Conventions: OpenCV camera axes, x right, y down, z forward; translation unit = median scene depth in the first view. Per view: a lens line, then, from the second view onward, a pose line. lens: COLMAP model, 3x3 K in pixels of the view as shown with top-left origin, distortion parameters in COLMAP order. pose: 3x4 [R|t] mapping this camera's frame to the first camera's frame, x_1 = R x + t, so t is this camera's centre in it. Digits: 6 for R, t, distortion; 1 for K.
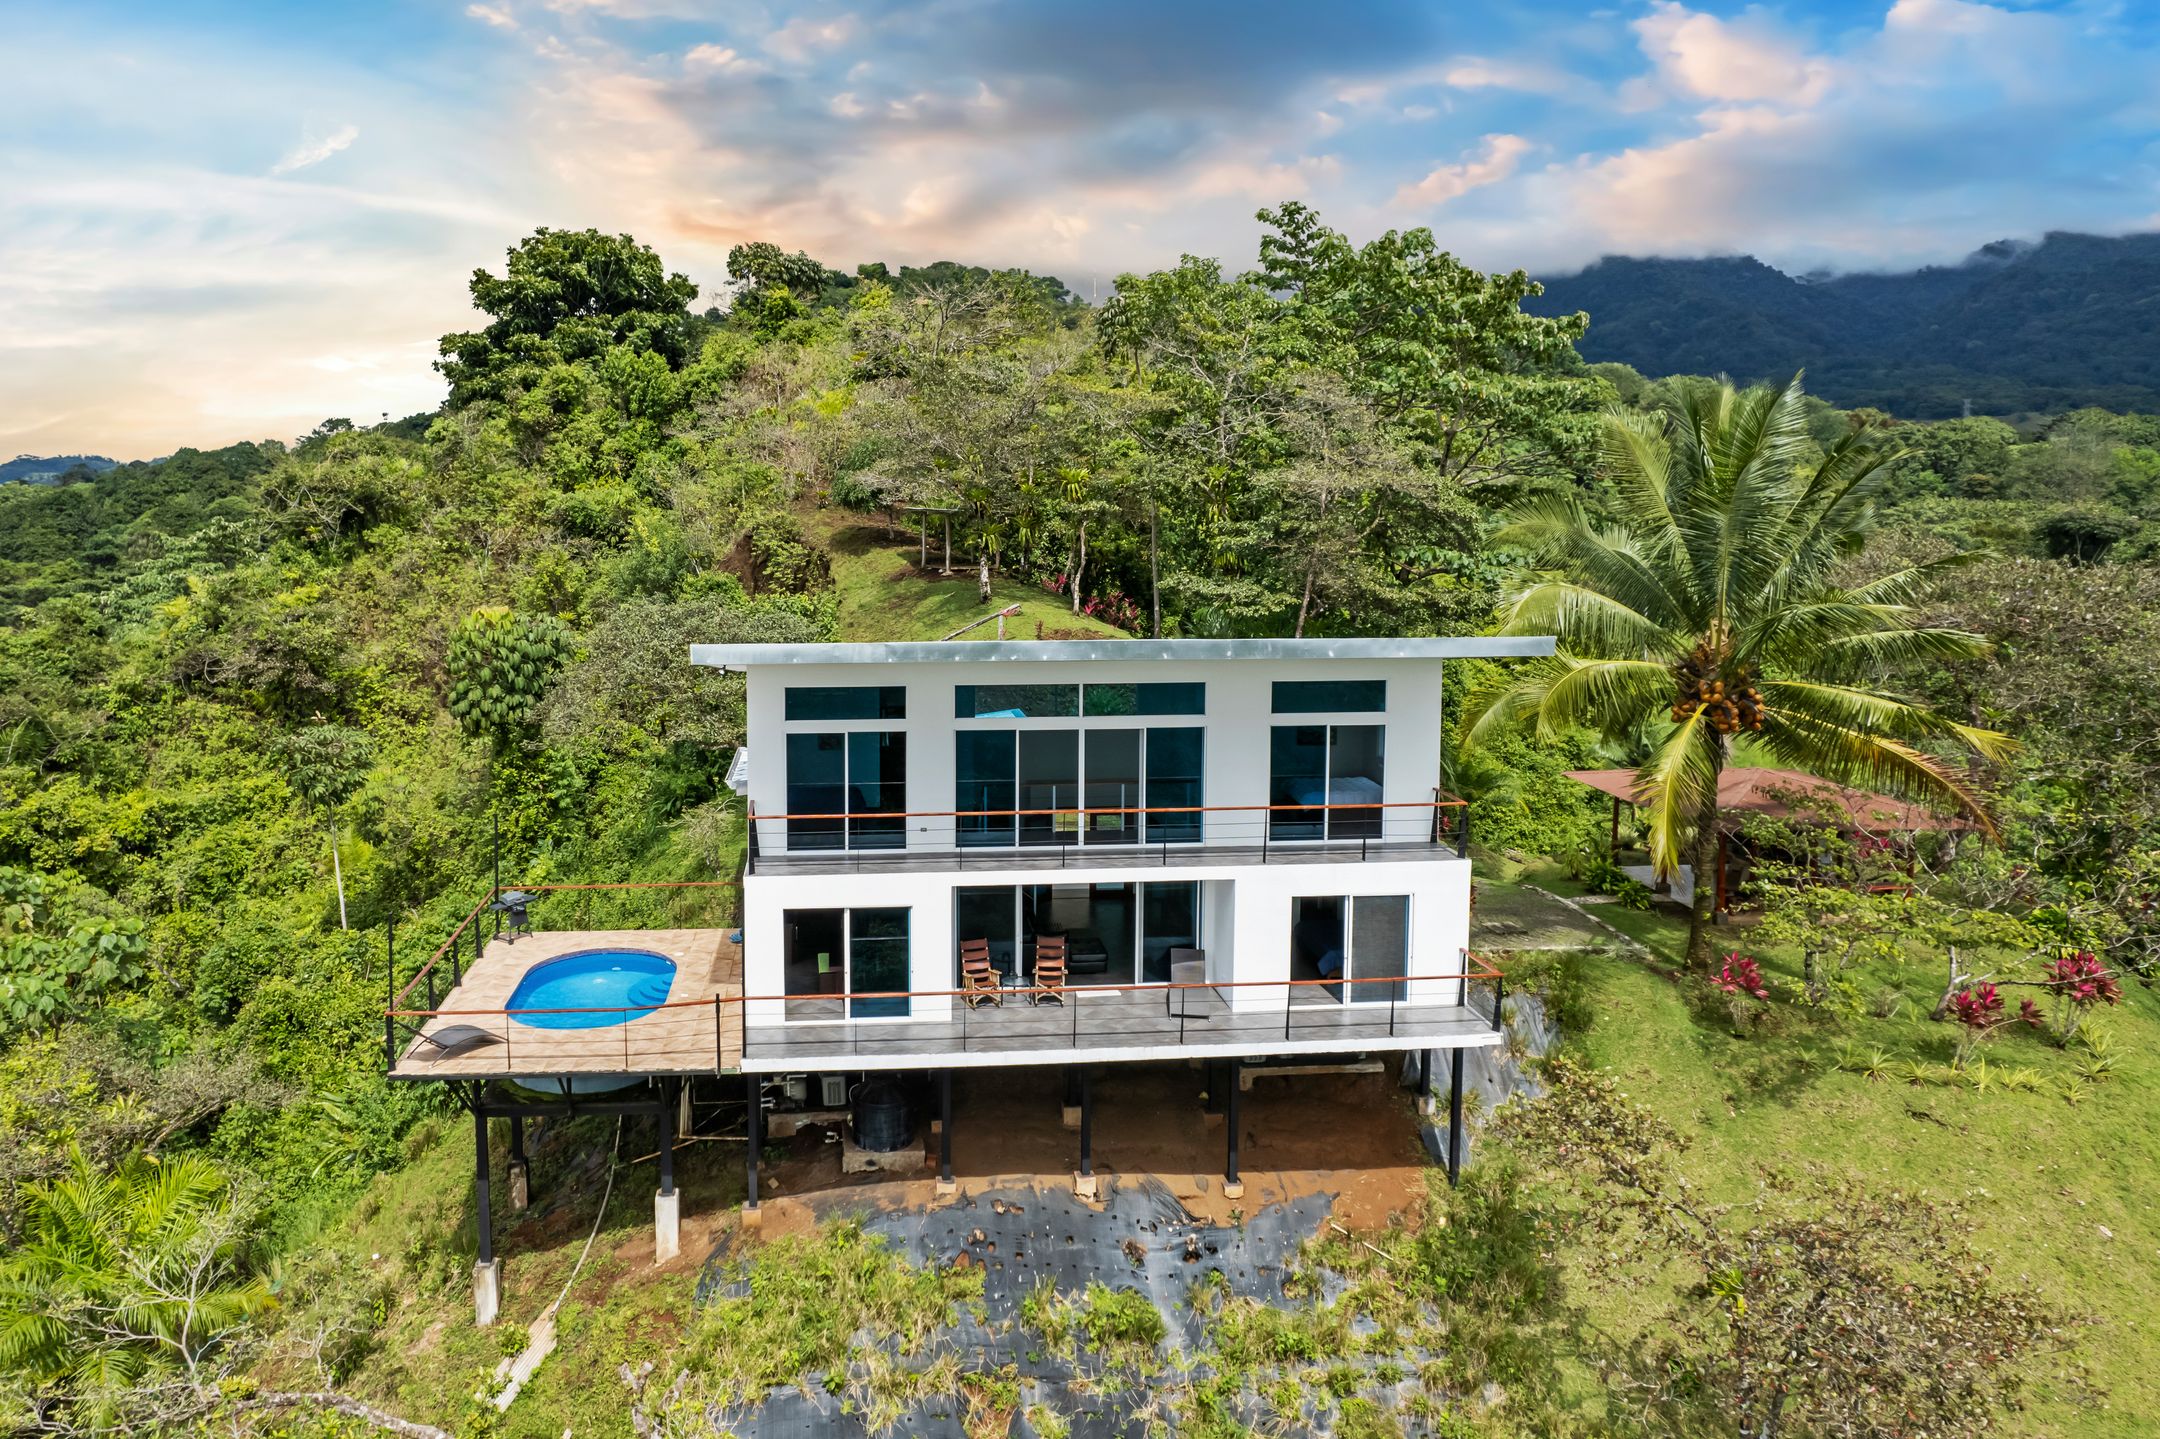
lens RADIAL K [[1408.3, 0, 945.3], [0, 1408.3, 624.0], [0, 0, 1]] dist [-0.031344, 0.003211]
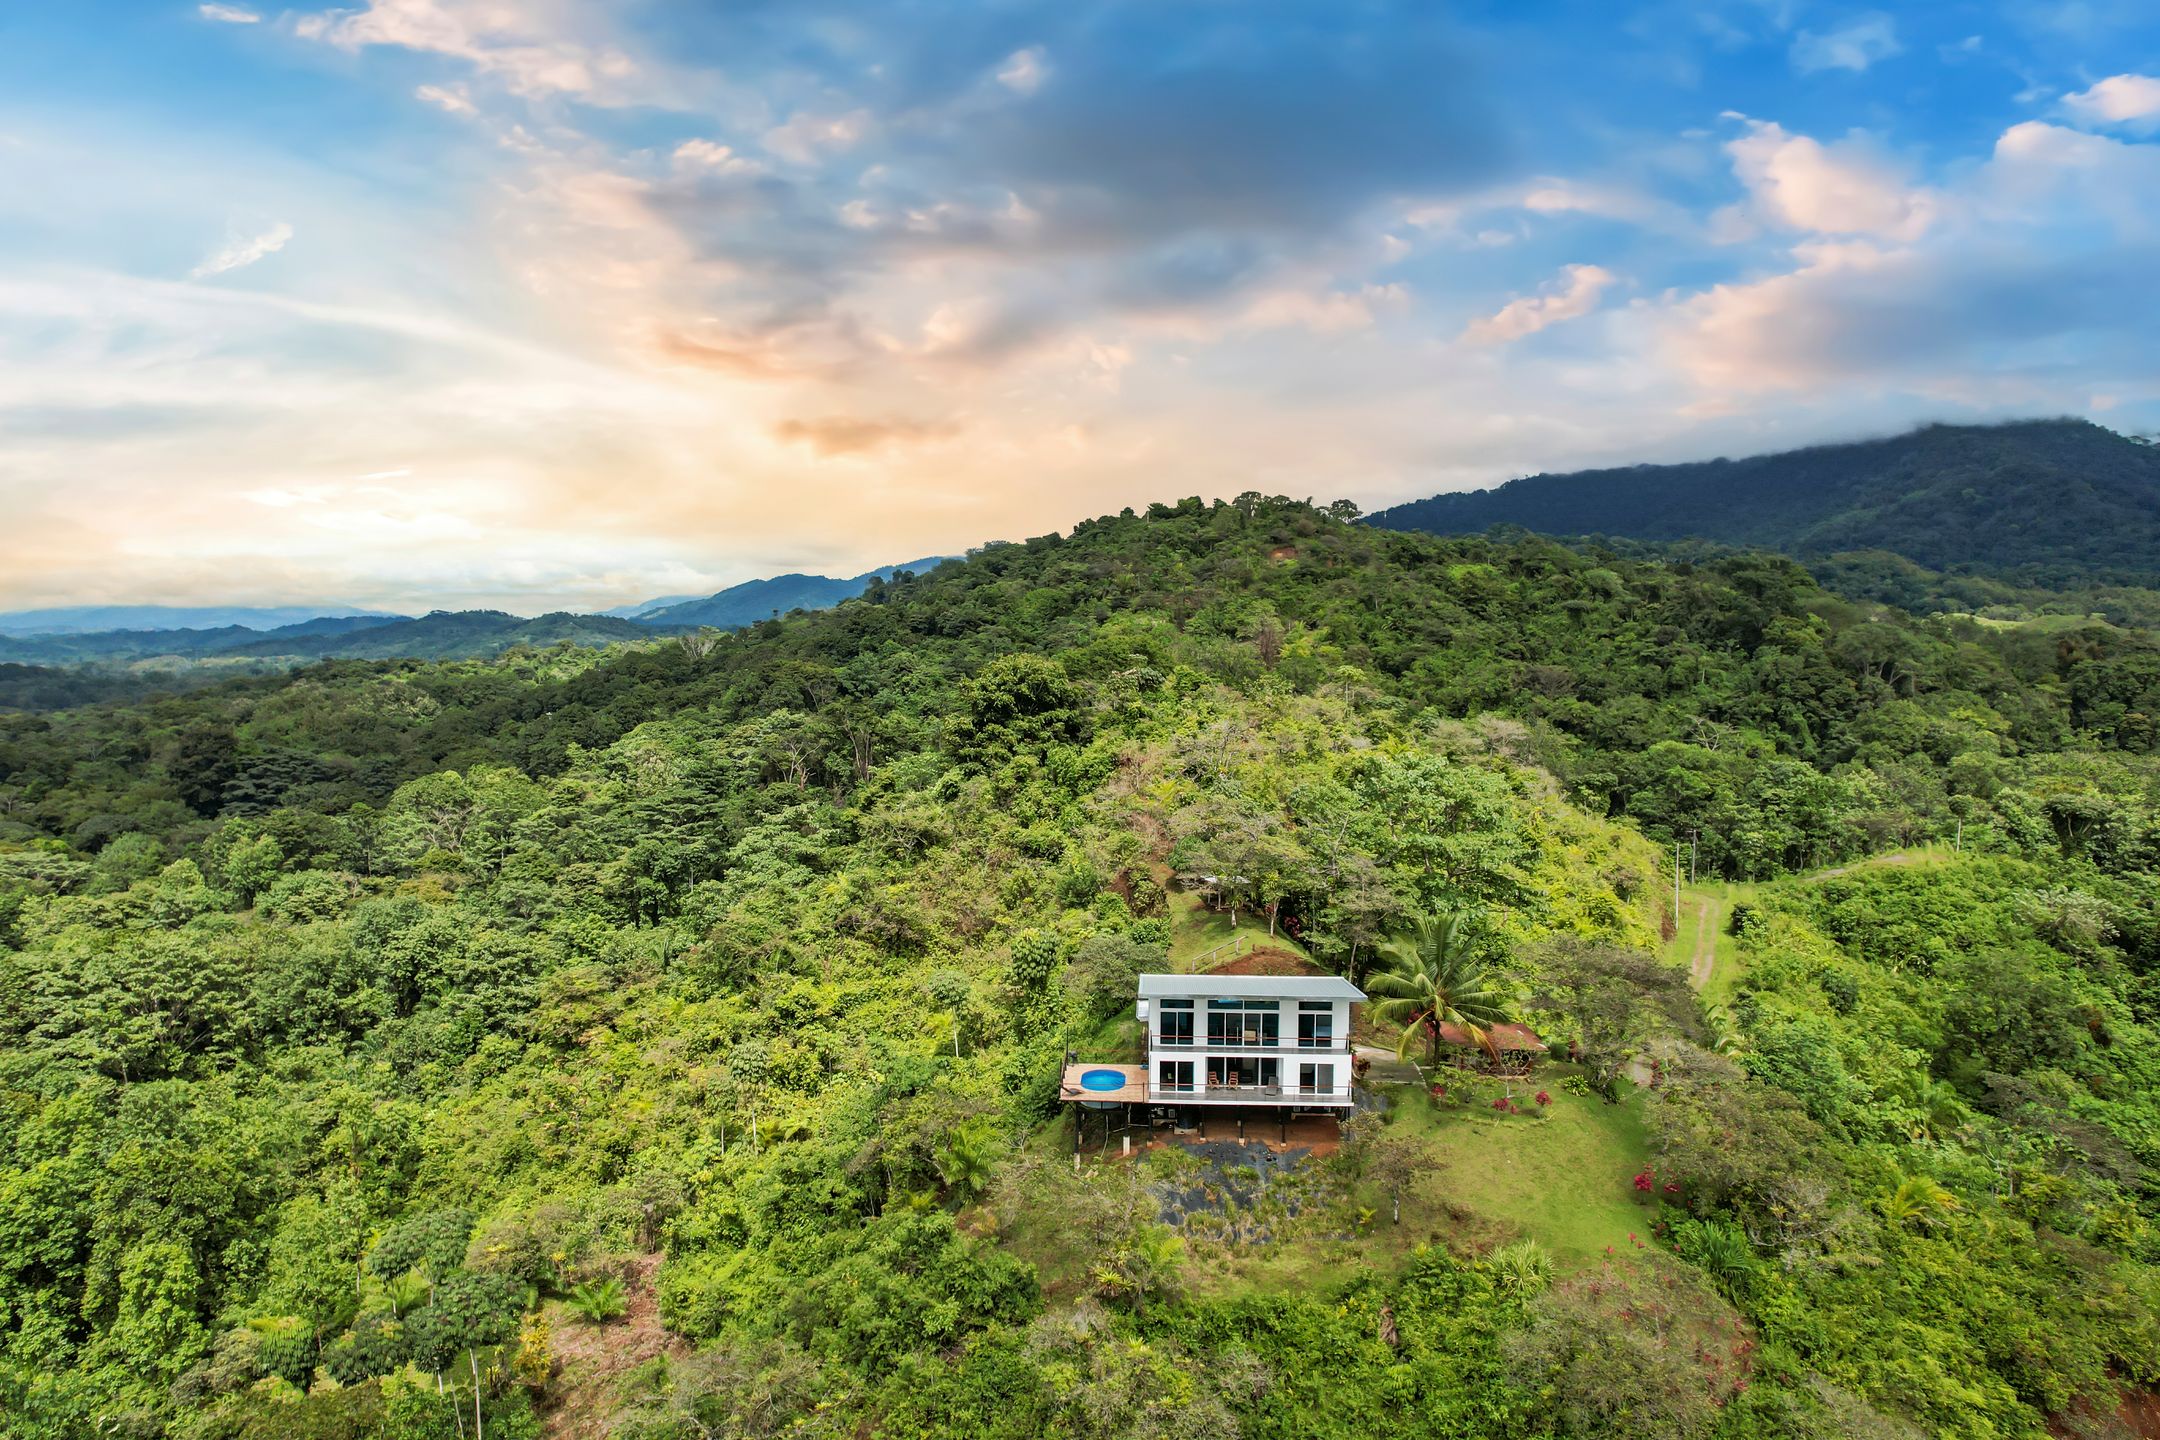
lens RADIAL K [[1380.6, 0, 1080.0], [0, 1380.6, 720.0], [0, 0, 1]] dist [-0.070442, 0.048149]
pose [[0.991646, 0.013726, -0.128255, 0.120110], [-0.017984, 0.999323, -0.032099, -0.536465], [0.127728, 0.034138, 0.991222, -2.474546]]
